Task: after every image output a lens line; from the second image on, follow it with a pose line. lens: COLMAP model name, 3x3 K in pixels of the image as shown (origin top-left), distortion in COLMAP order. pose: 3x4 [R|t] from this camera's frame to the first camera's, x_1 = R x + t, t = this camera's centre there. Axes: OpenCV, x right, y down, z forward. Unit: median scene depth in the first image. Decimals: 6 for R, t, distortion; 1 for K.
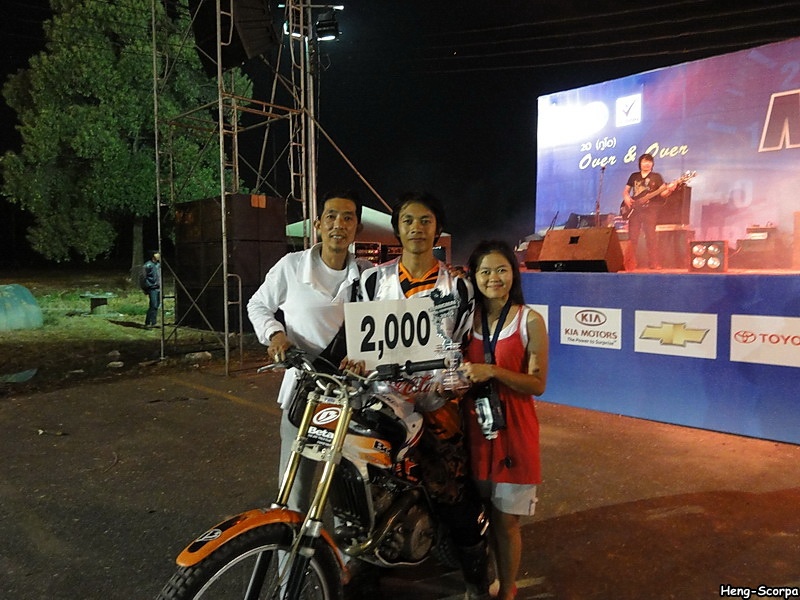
lens RADIAL K [[570.2, 0, 396.5], [0, 570.2, 299.0], [0, 0, 1]] dist [0.000606, 0.006395]
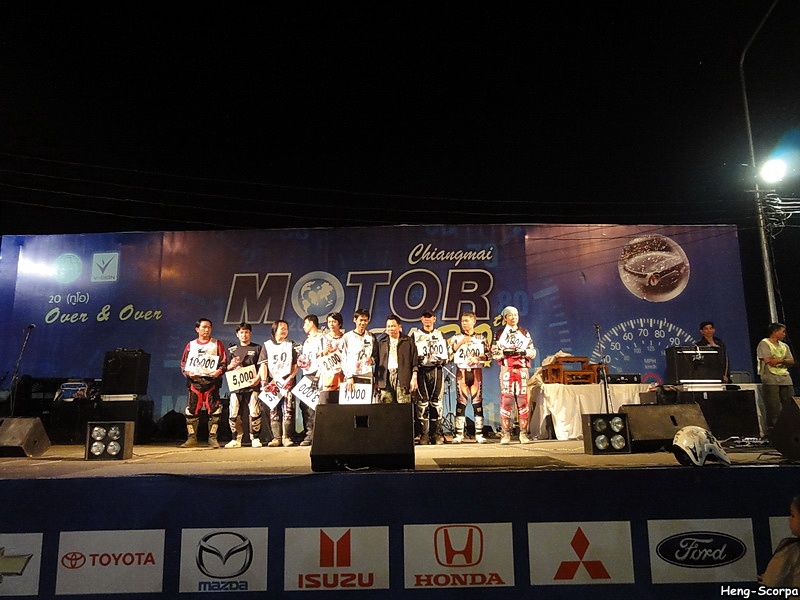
lens RADIAL K [[570.2, 0, 399.2], [0, 570.2, 298.5], [0, 0, 1]] dist [0.000606, 0.006395]
pose [[0.743083, 0.125178, 0.657387, 0.245656], [0.053425, 0.968117, -0.244736, -0.042156], [-0.667063, 0.216980, 0.712704, 0.042042]]
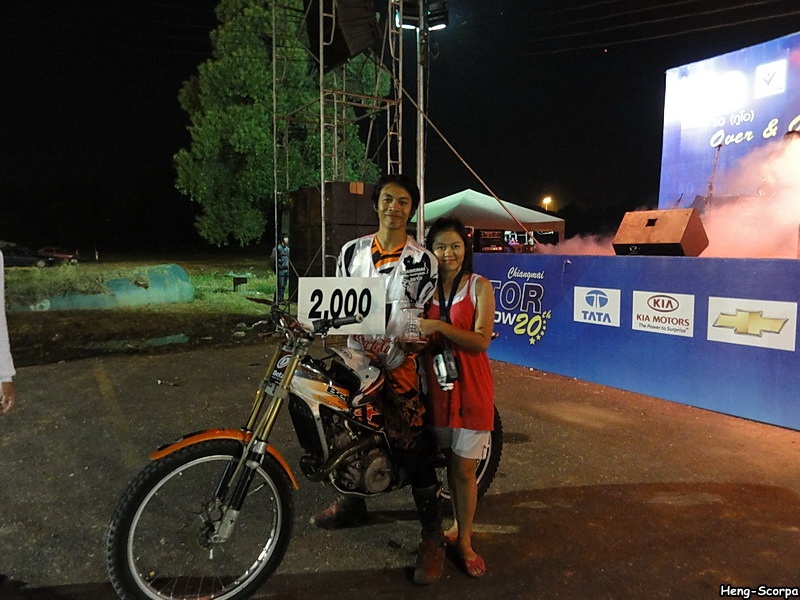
lens RADIAL K [[570.2, 0, 394.7], [0, 570.2, 300.1], [0, 0, 1]] dist [0.000606, 0.006395]
pose [[0.968353, 0.030836, -0.247672, 0.107438], [-0.024946, 0.999327, 0.026887, 0.009725], [0.248334, -0.019858, 0.968471, -0.031393]]
